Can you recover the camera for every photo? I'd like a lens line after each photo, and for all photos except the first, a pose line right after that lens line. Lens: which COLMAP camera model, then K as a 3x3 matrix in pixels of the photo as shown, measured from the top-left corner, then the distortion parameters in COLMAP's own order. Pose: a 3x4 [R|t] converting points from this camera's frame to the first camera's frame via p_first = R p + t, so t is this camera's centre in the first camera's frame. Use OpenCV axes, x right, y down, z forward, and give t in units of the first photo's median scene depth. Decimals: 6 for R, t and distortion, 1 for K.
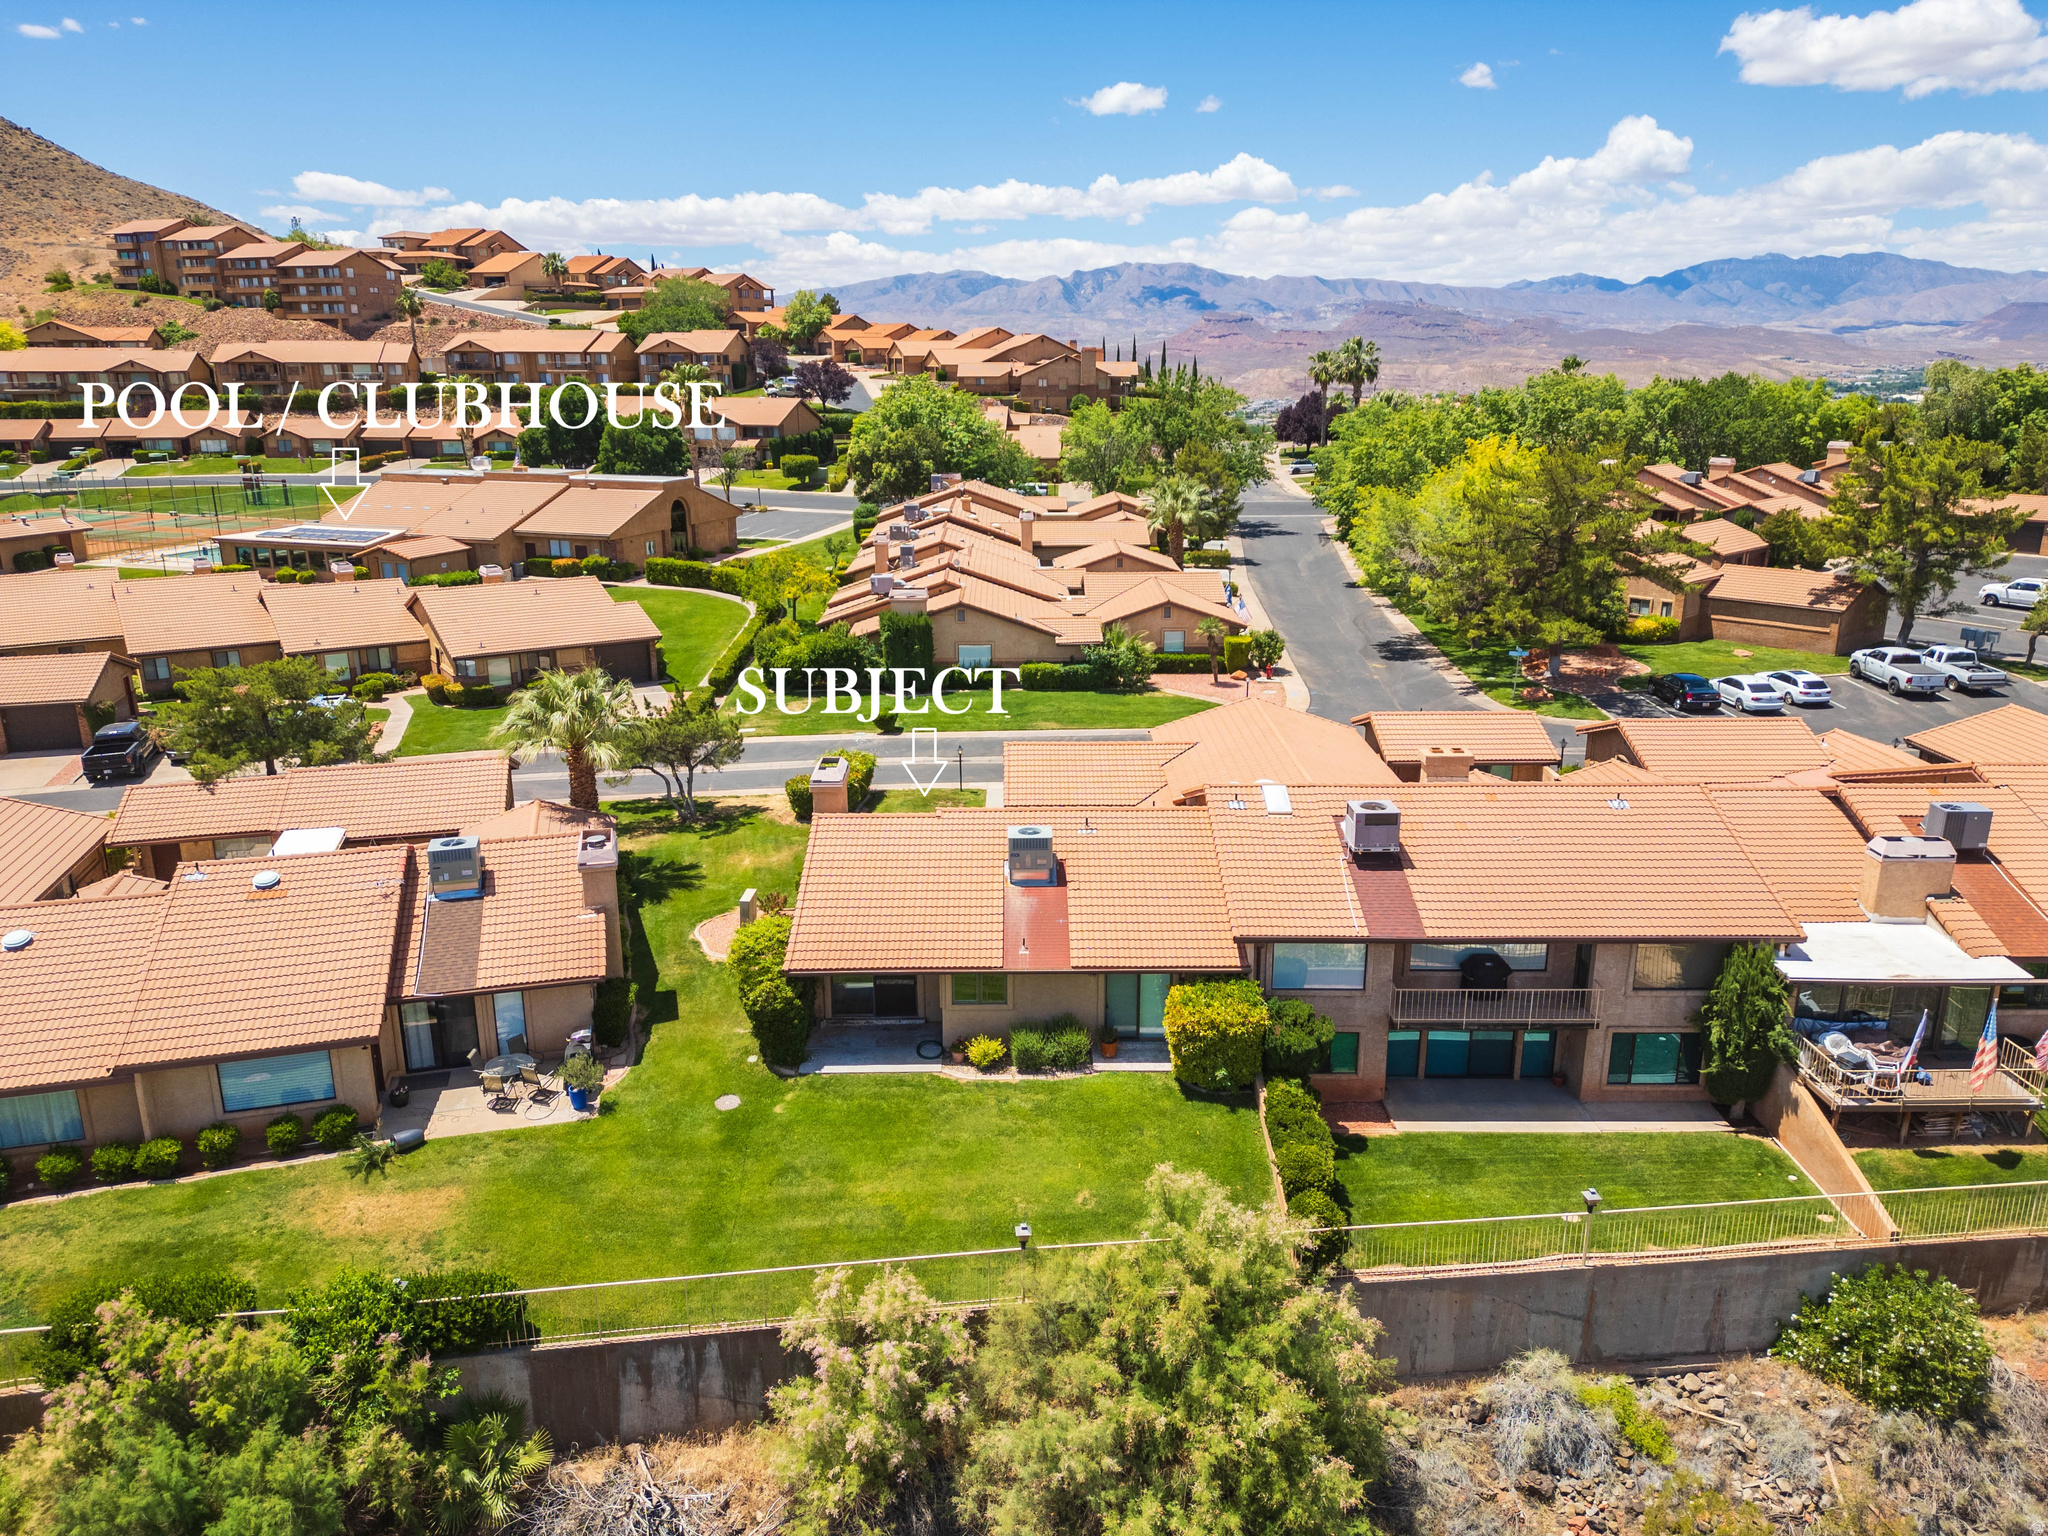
lens RADIAL K [[1437.2, 0, 1029.4], [0, 1437.2, 767.8], [0, 0, 1]] dist [0.079405, -0.075015]
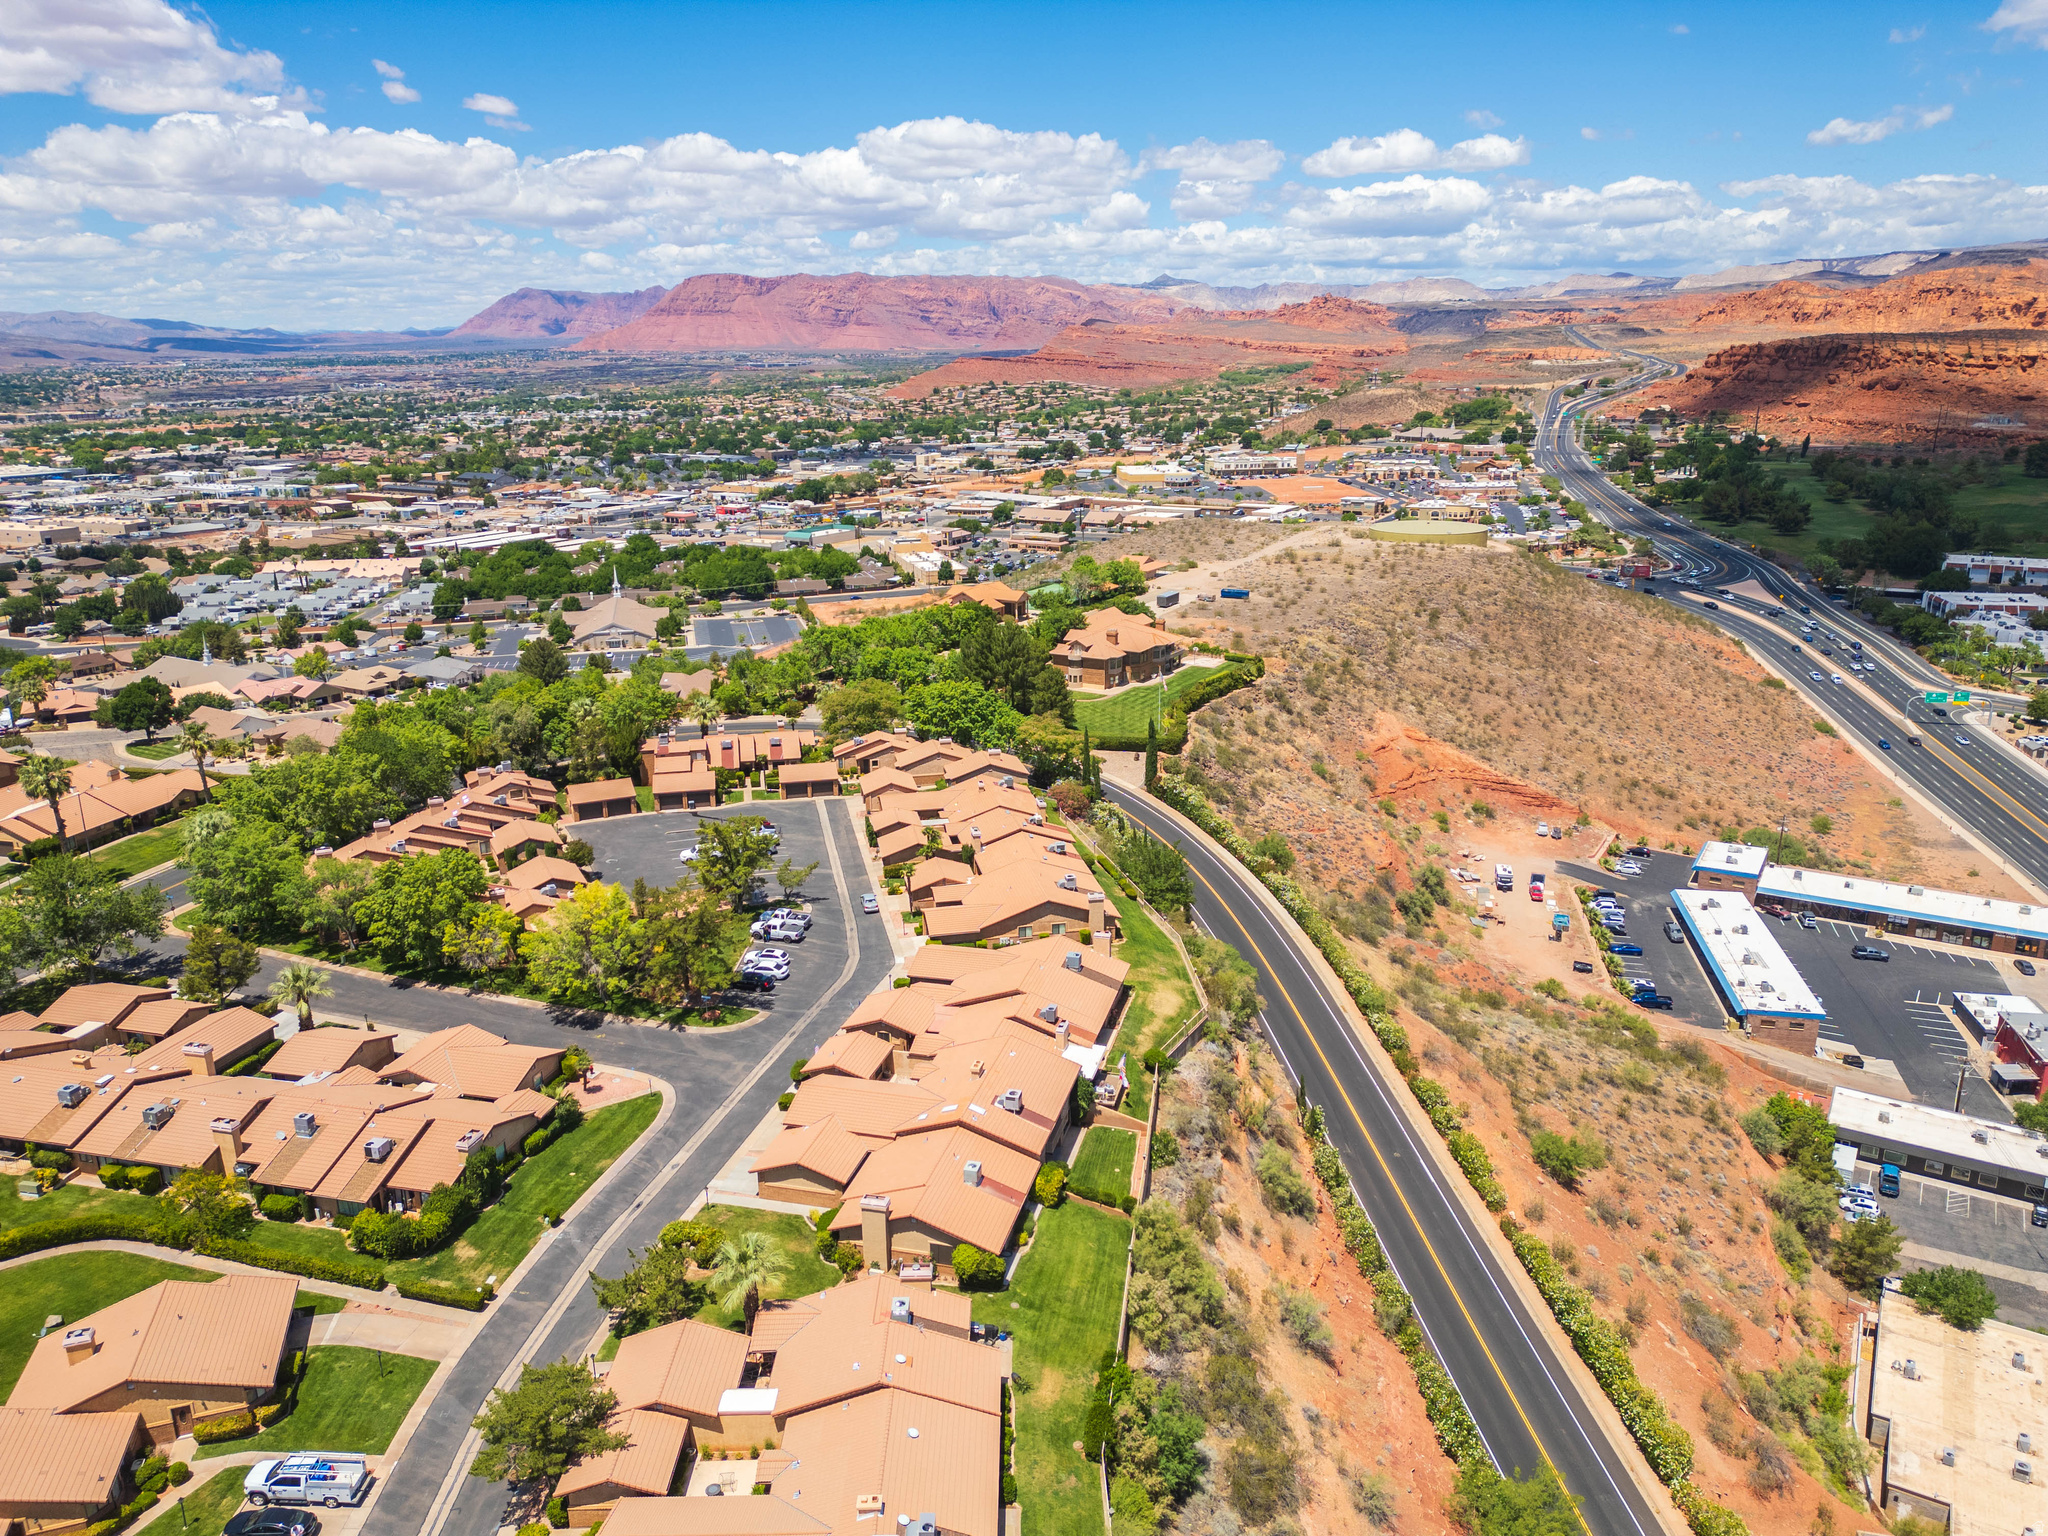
lens RADIAL K [[1437.2, 0, 1029.4], [0, 1437.2, 767.8], [0, 0, 1]] dist [0.079405, -0.075015]
pose [[0.261428, -0.272724, 0.925892, -1.182013], [0.276432, 0.940227, 0.198895, -0.605240], [-0.924792, 0.203949, 0.321191, -0.053289]]
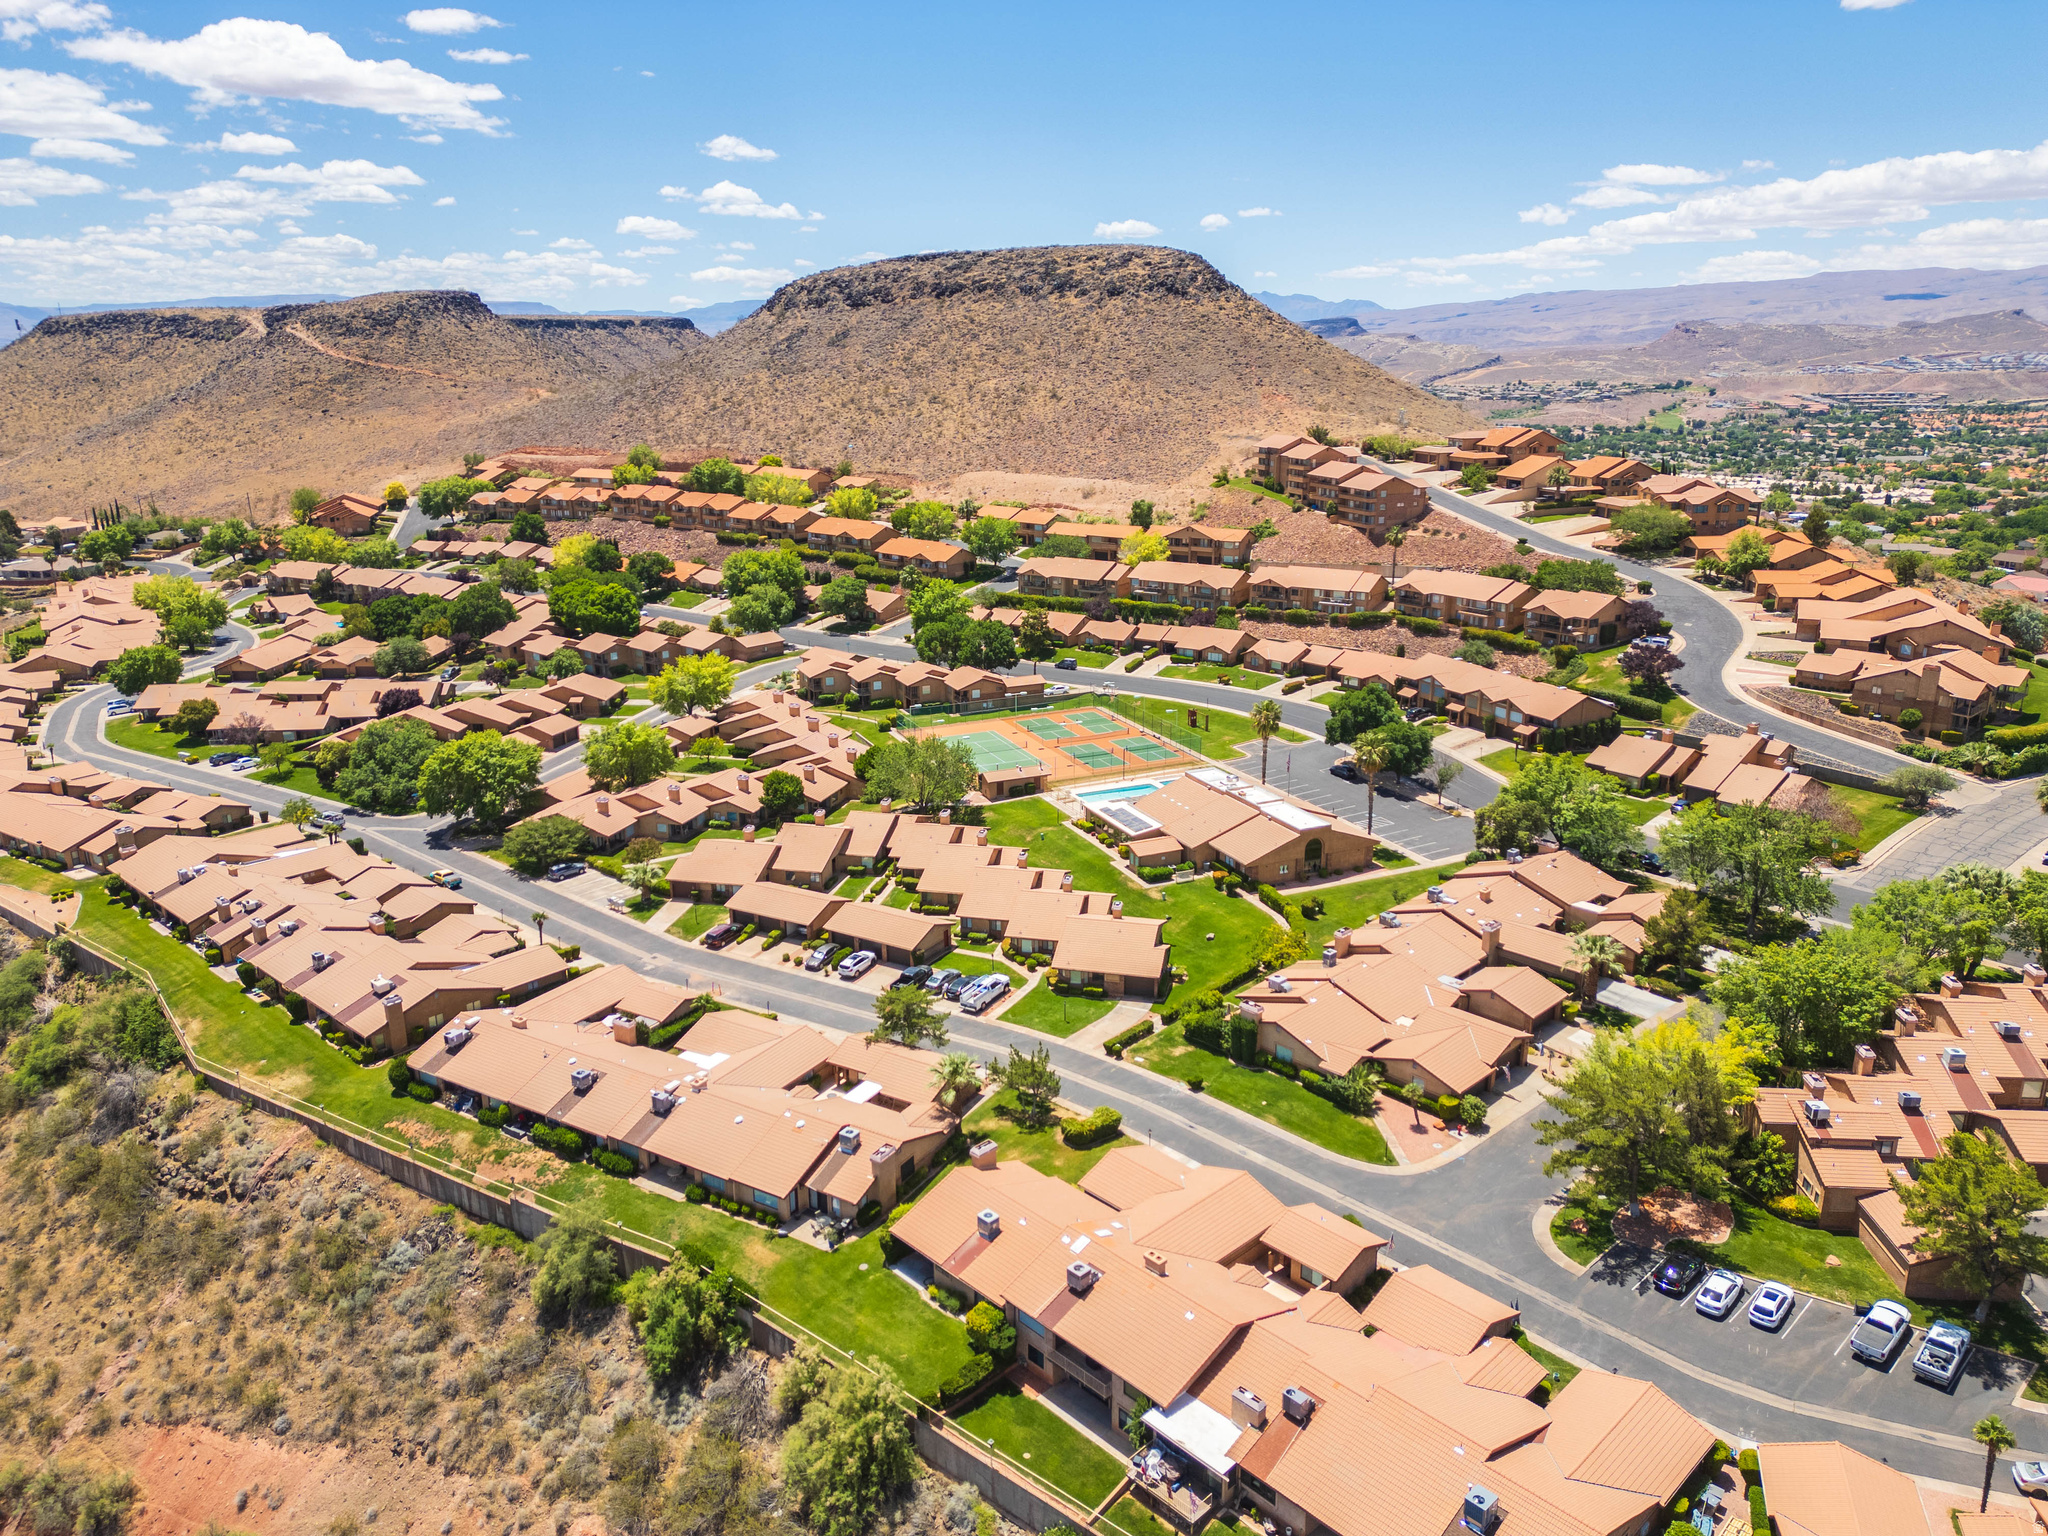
lens RADIAL K [[1435.1, 0, 1024.0], [0, 1435.1, 768.0], [0, 0, 1]] dist [0.078549, -0.072999]
pose [[0.685608, 0.204437, -0.698675, 0.866504], [-0.192790, 0.976479, 0.096539, -0.512430], [0.701978, 0.068510, 0.708896, -0.417821]]
